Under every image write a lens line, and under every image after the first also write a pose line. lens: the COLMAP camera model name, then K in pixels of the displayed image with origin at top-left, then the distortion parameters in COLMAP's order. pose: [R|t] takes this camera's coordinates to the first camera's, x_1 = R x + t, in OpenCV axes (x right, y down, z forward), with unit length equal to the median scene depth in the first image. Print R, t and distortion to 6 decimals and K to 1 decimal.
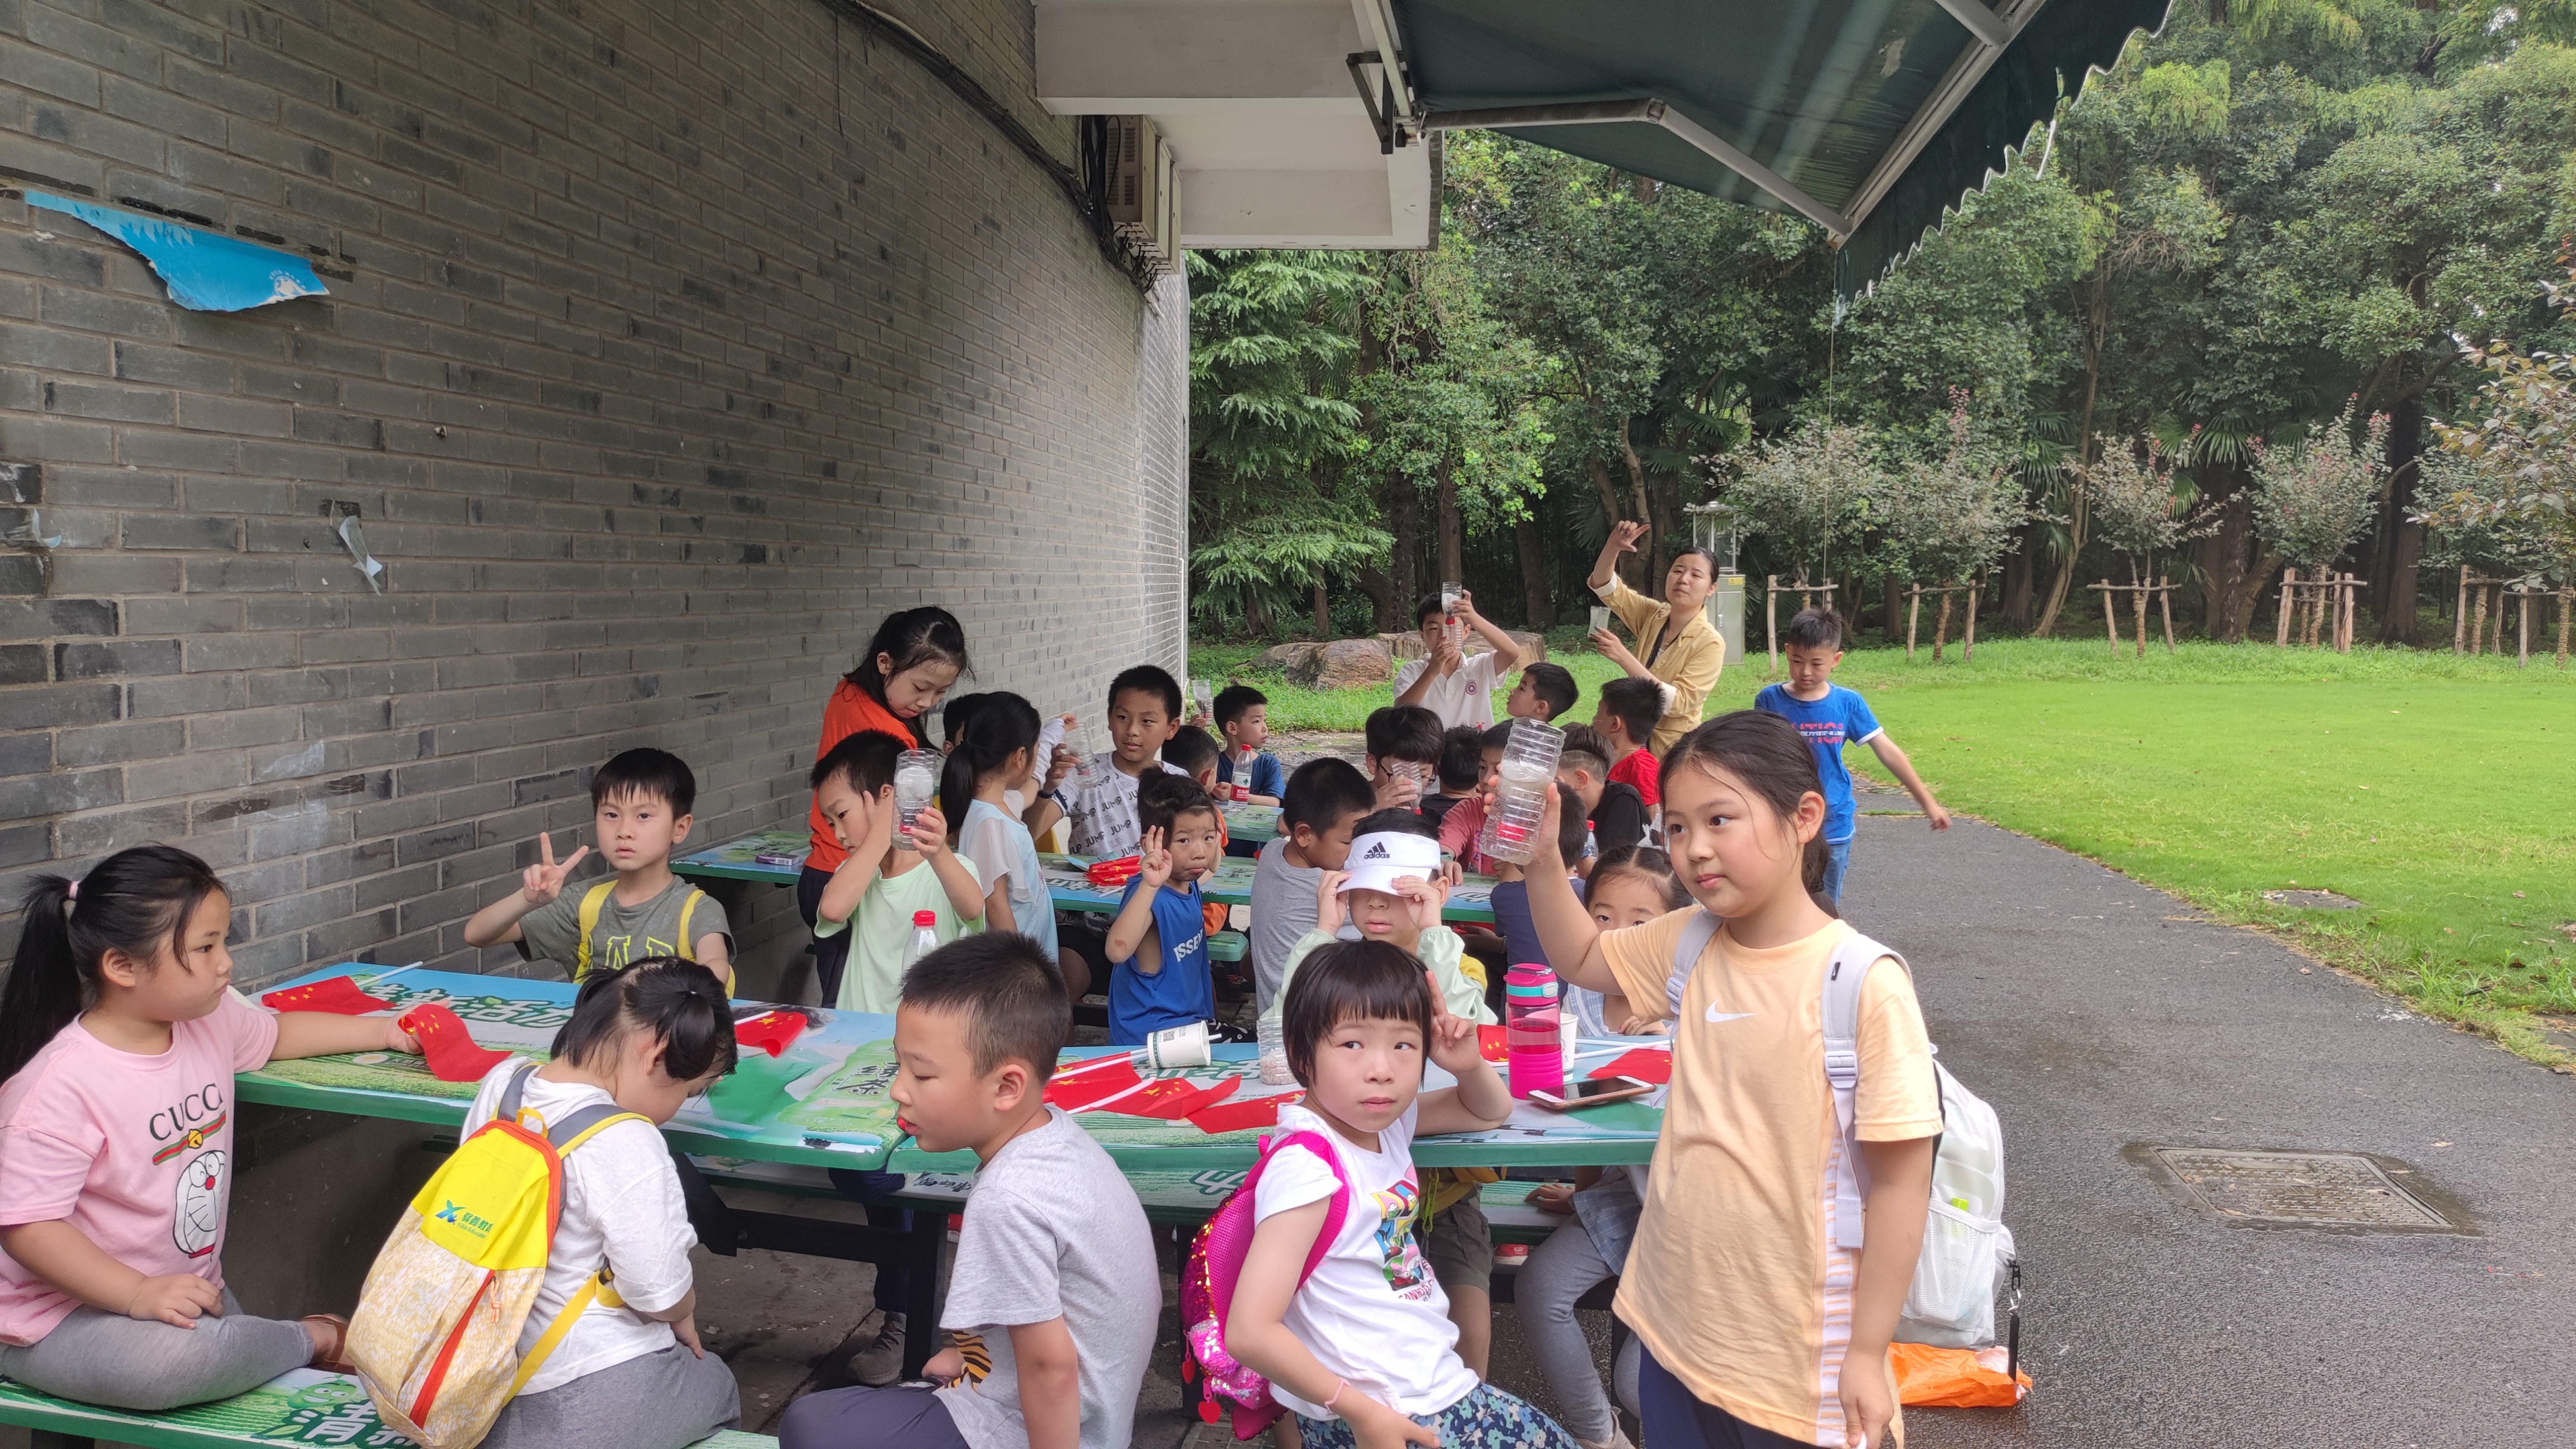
lens RADIAL K [[2129.7, 0, 1288.0], [0, 2129.7, 724.5], [0, 0, 1]] dist [0.055319, -0.006819]
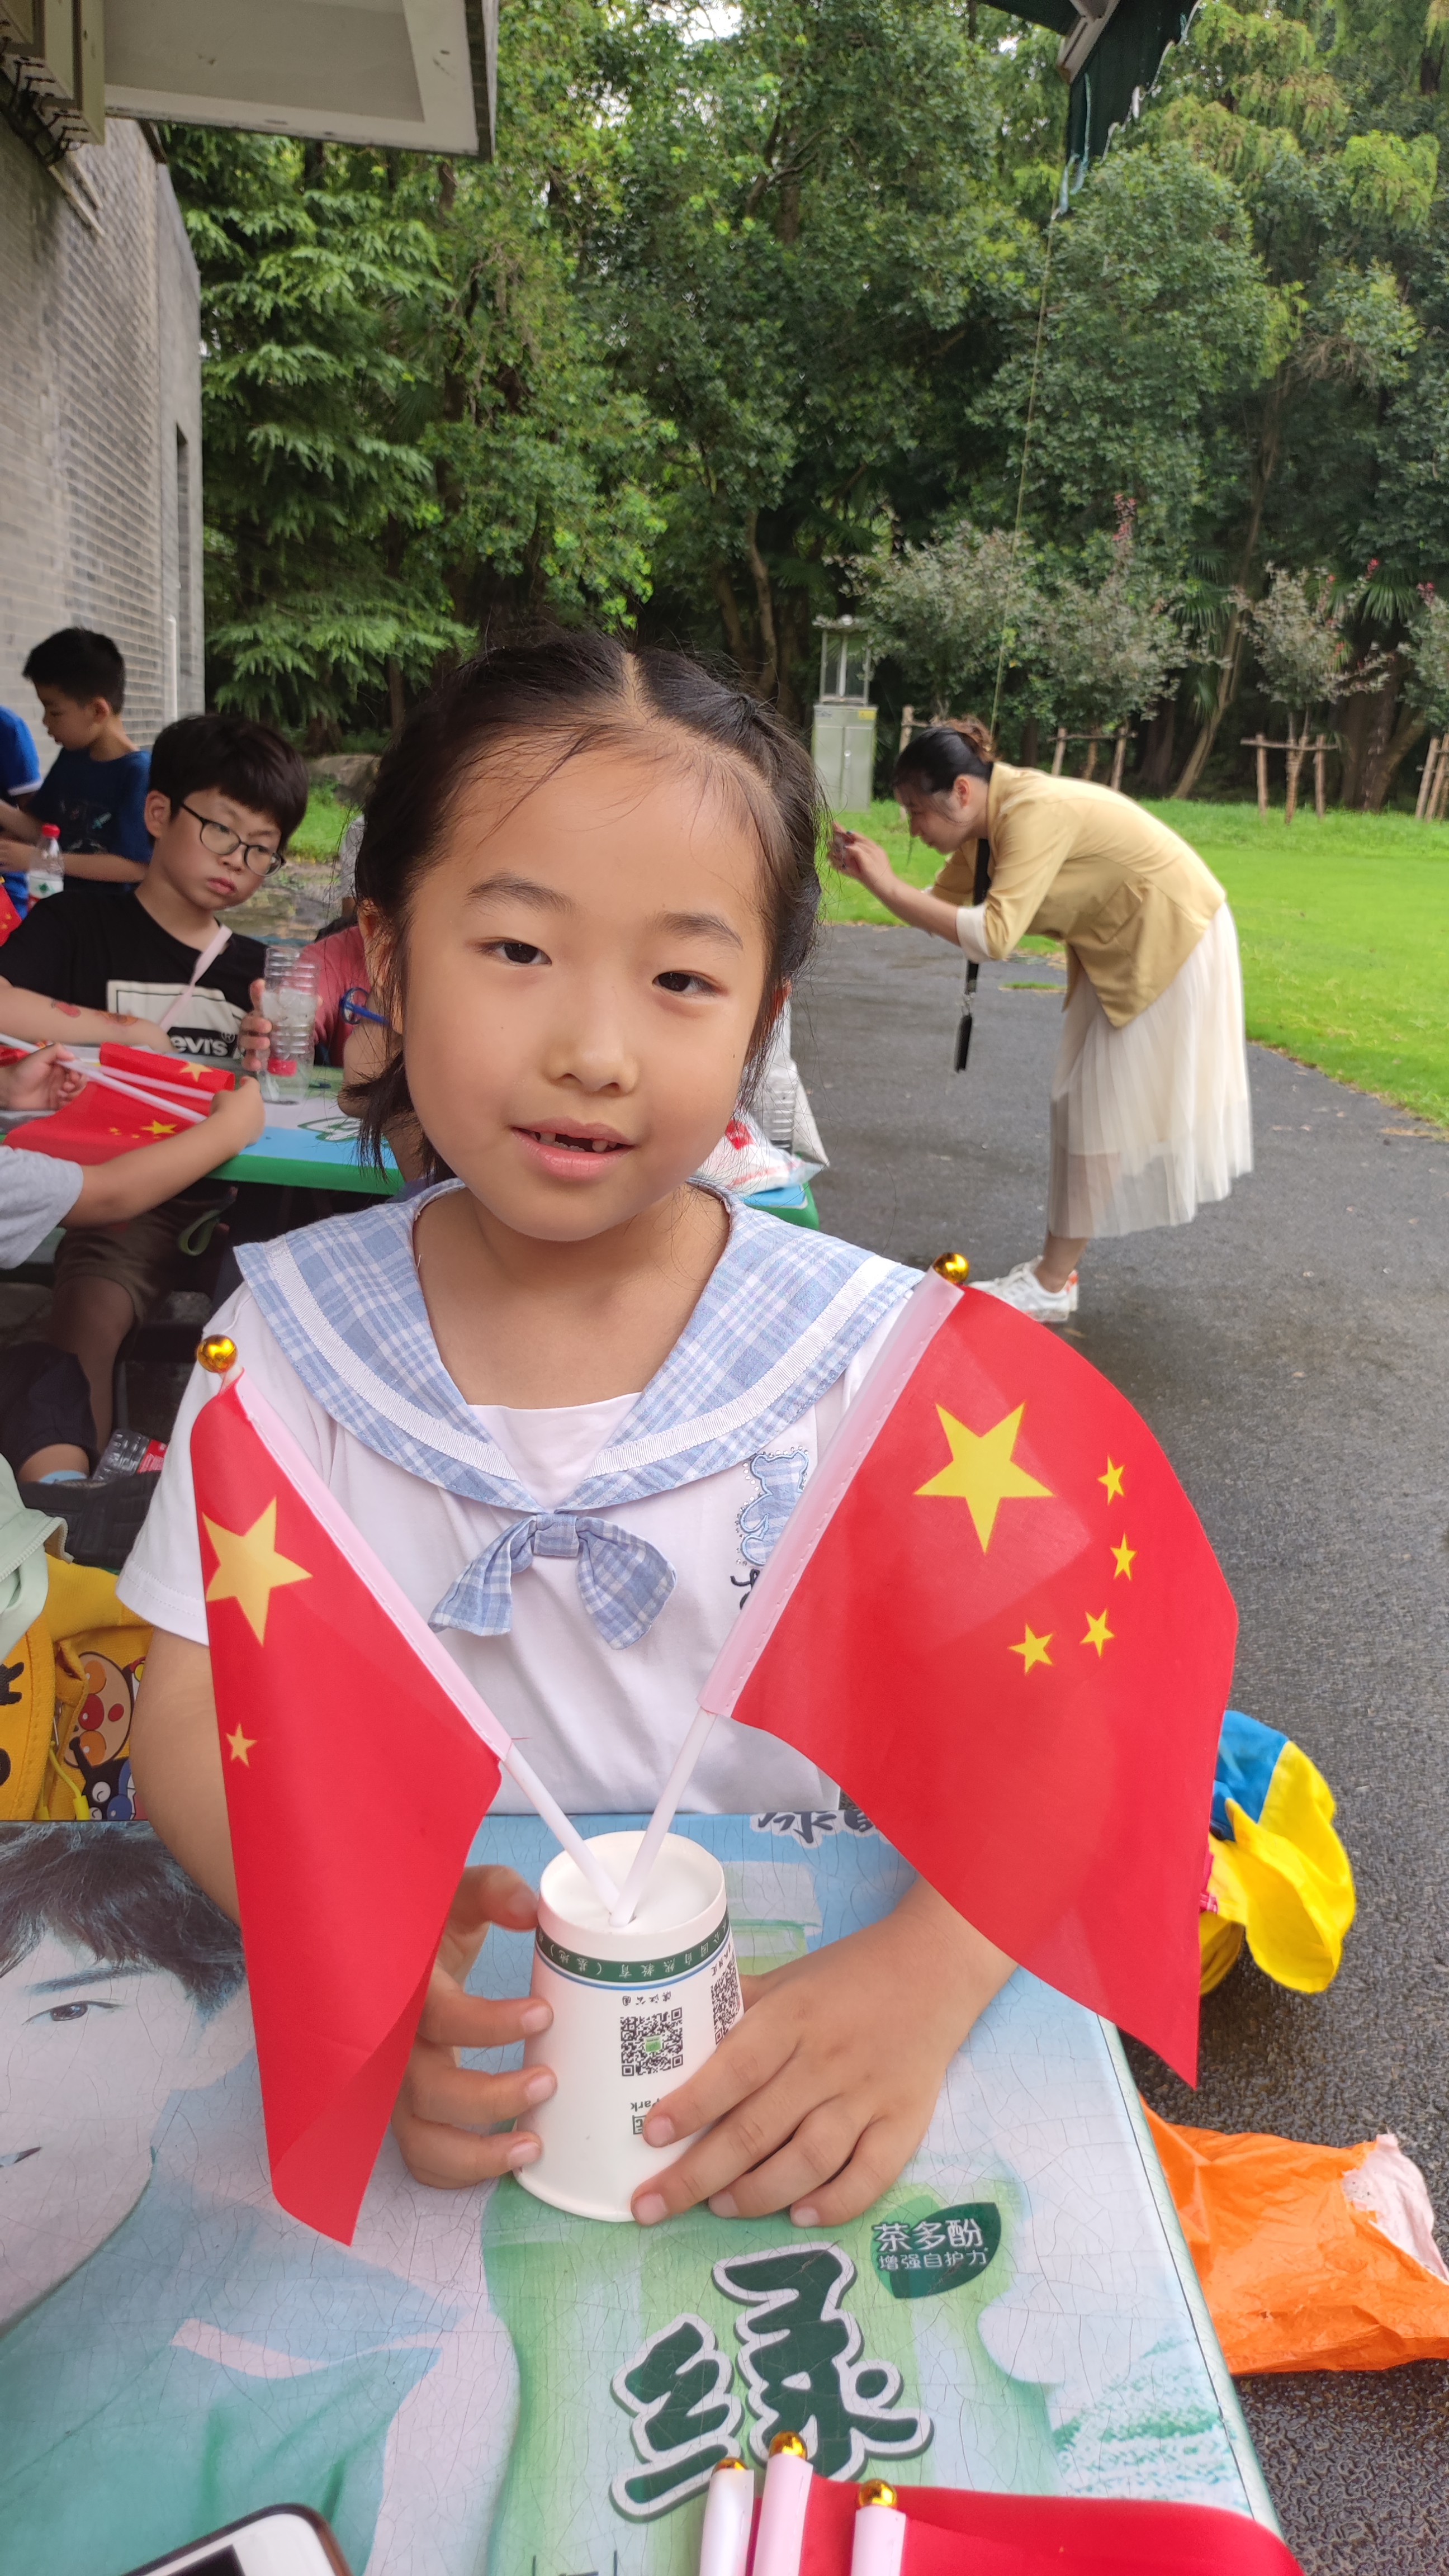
lens RADIAL K [[2129.7, 0, 724.5], [0, 2129.7, 1288.0], [0, 0, 1]] dist [0.055319, -0.006819]
pose [[0.988117, 0.015225, 0.152945, 0.020090], [-0.043664, 0.981890, 0.184352, 0.004934], [-0.147368, -0.188839, 0.970887, 0.104456]]
